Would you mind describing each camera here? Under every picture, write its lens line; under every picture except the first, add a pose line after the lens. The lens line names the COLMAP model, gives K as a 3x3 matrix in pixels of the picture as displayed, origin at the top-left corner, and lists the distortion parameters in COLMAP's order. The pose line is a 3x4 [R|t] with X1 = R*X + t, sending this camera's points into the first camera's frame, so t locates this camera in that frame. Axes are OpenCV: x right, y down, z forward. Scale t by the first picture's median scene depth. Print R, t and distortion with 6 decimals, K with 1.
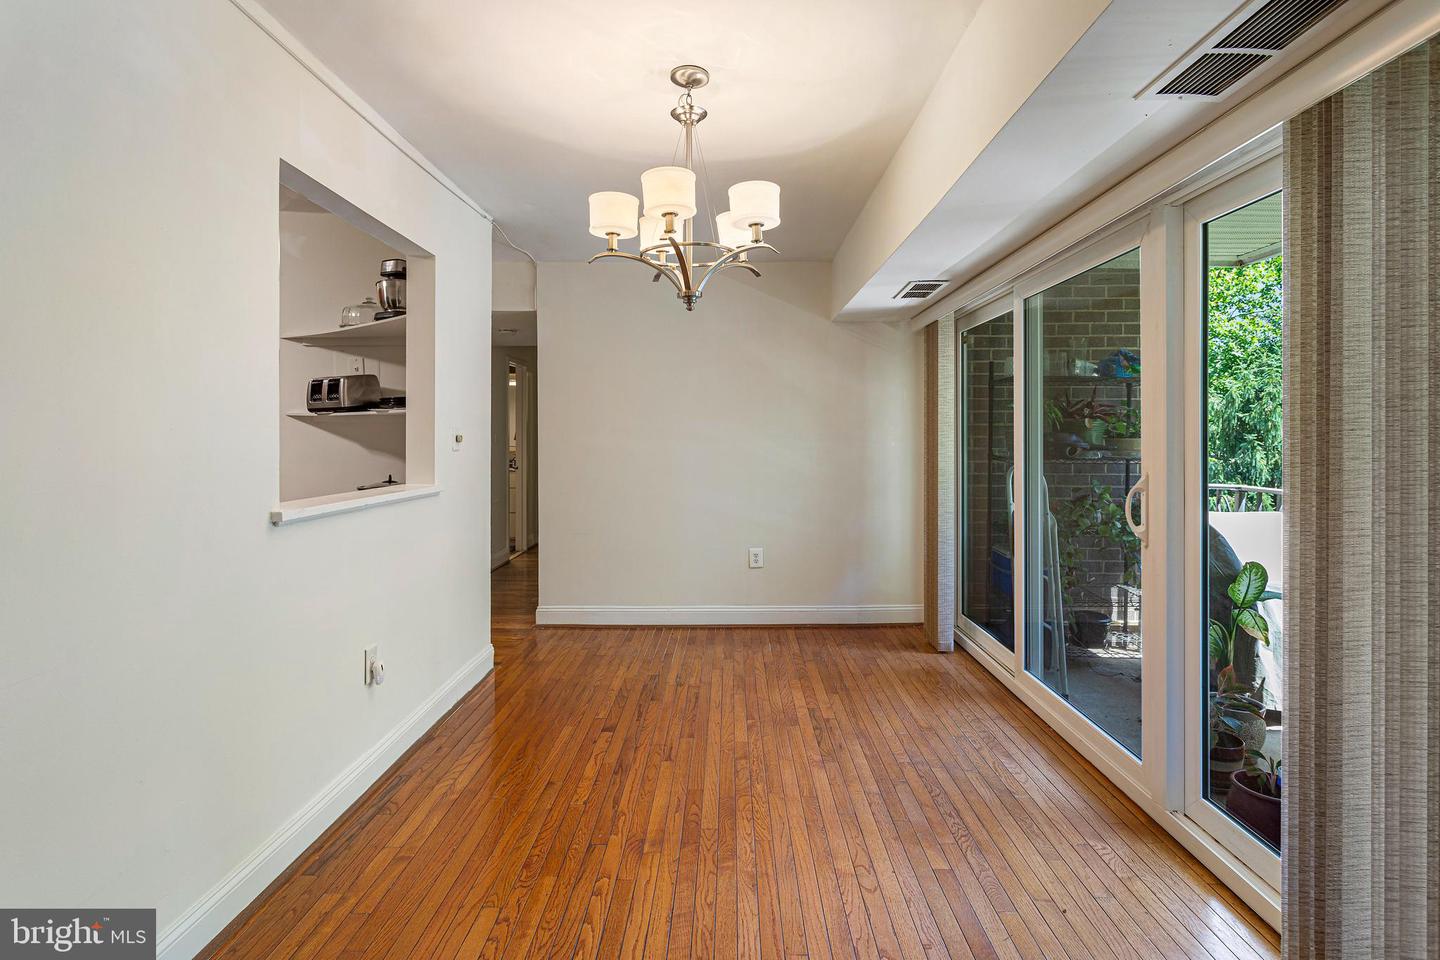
lens RADIAL K [[713.9, 0, 717.3], [0, 713.9, 424.7], [0, 0, 1]] dist [-0.005391, -0.000967]
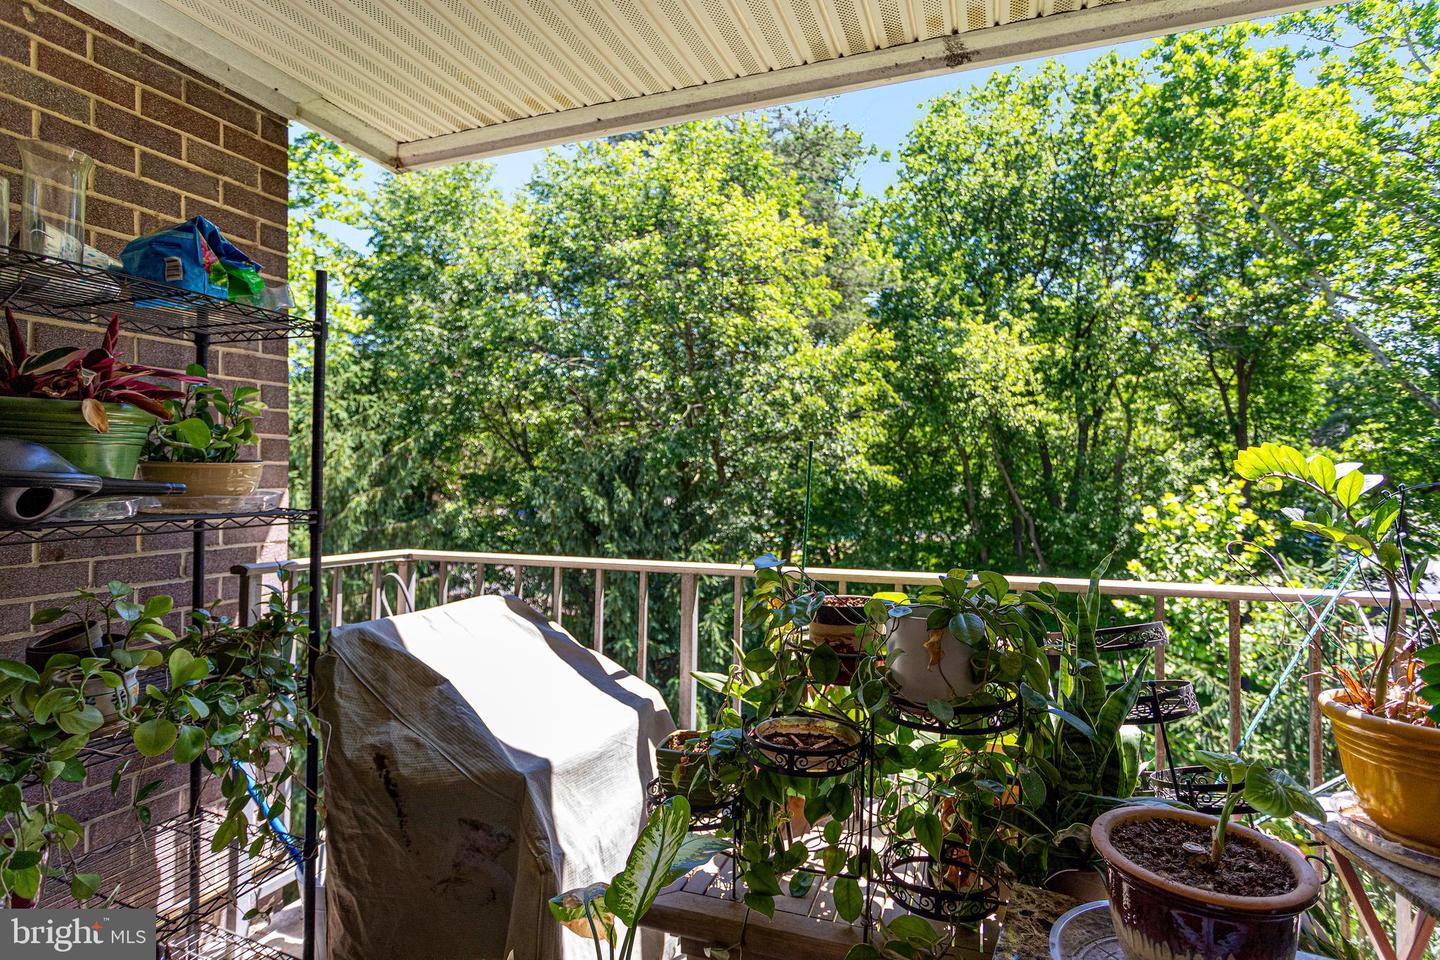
lens RADIAL K [[696.6, 0, 720.0], [0, 696.6, 480.0], [0, 0, 1]] dist [-0.003402, -0.000984]
pose [[0.321342, -0.009931, 0.946911, 0.308002], [-0.008814, 0.999870, 0.013478, 0.021043], [-0.946922, -0.012678, 0.321212, 0.619713]]
